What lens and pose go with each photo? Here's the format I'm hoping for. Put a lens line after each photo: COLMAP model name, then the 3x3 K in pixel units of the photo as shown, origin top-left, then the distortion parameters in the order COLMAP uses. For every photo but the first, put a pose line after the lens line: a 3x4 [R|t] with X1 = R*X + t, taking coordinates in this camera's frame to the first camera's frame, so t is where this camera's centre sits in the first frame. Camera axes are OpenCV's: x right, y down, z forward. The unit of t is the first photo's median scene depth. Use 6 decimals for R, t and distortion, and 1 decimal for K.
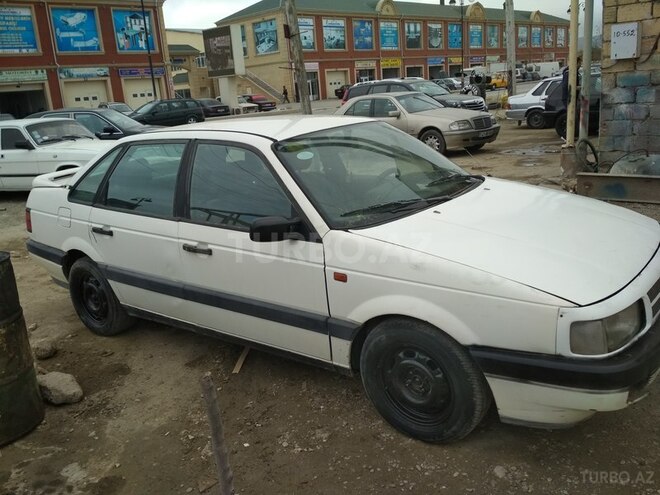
lens RADIAL K [[597.6, 0, 329.5], [0, 597.6, 246.6], [0, 0, 1]] dist [-0.029188, 0.000000]
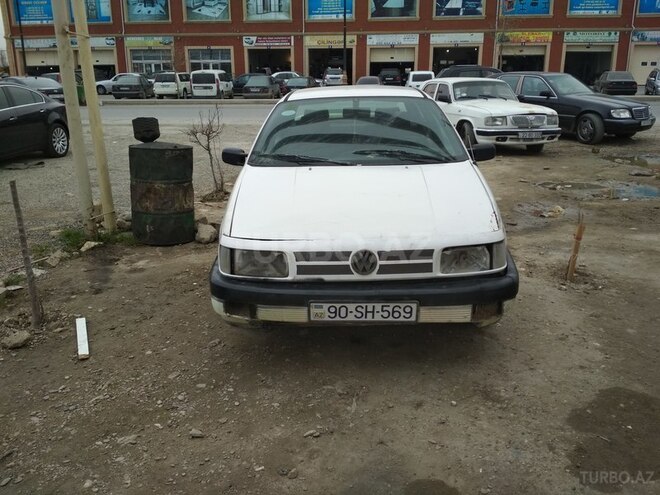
lens RADIAL K [[597.6, 0, 329.2], [0, 597.6, 248.7], [0, 0, 1]] dist [-0.029188, 0.000000]
pose [[0.585695, 0.291166, -0.756429, 0.098195], [-0.240677, 0.953632, 0.180720, -0.011024], [0.773974, 0.076208, 0.628614, 0.018255]]
